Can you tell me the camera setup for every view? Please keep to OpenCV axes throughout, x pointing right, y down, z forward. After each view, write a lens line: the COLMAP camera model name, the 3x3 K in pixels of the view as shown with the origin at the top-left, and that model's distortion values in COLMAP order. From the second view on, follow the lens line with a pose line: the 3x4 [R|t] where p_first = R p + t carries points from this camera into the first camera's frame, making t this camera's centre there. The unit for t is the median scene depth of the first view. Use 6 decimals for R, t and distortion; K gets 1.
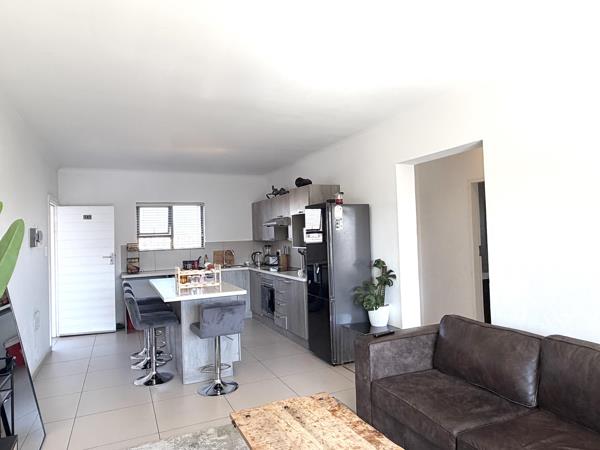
lens RADIAL K [[415.5, 0, 299.1], [0, 415.5, 225.1], [0, 0, 1]] dist [0.027711, -0.040937]
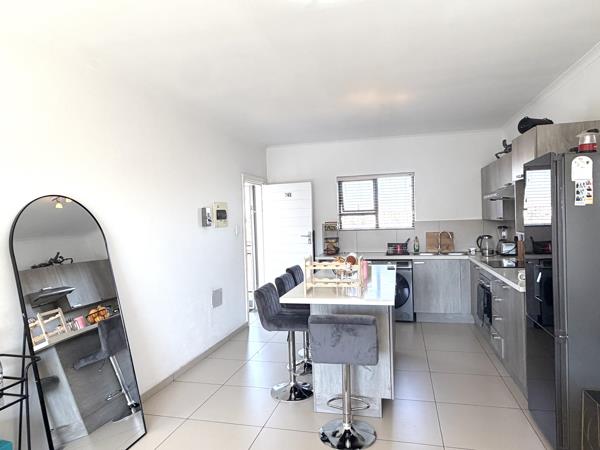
lens RADIAL K [[390.6, 0, 305.8], [0, 390.6, 225.5], [0, 0, 1]] dist [0.014636, -0.001894]
pose [[0.763074, 0.020090, -0.645999, 0.106677], [0.022376, 0.998096, 0.057470, 0.001259], [0.645924, -0.058309, 0.761171, 0.296526]]
